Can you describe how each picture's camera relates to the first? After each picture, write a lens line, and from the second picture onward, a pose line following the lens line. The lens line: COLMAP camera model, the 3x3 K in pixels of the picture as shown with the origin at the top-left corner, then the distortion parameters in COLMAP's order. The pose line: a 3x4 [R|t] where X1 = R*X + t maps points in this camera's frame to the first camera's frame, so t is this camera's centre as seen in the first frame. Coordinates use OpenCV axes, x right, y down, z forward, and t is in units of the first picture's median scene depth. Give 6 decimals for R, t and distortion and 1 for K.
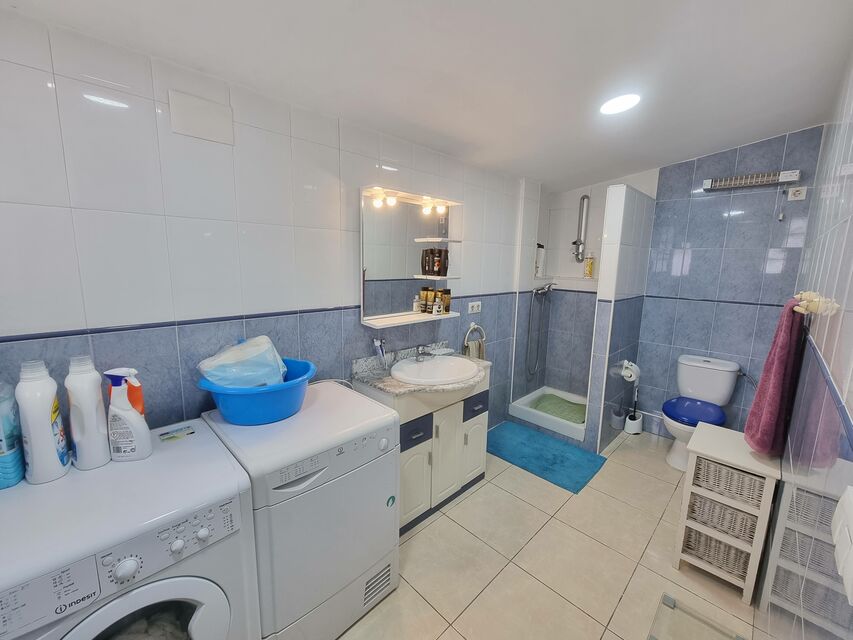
lens RADIAL K [[351.0, 0, 427.1], [0, 351.0, 318.6], [0, 0, 1]] dist [-0.003029, -0.000563]
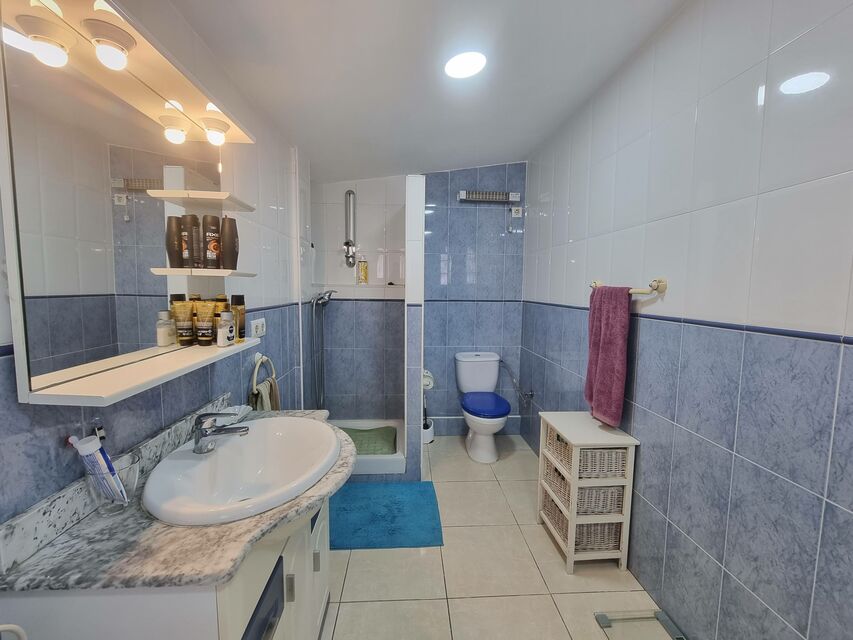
lens RADIAL K [[351.0, 0, 423.5], [0, 351.0, 318.2], [0, 0, 1]] dist [-0.003029, -0.000563]
pose [[0.664960, -0.080457, 0.742533, -0.149966], [0.124409, 0.992223, -0.003899, -0.012606], [-0.736445, 0.094971, 0.669798, 0.444542]]
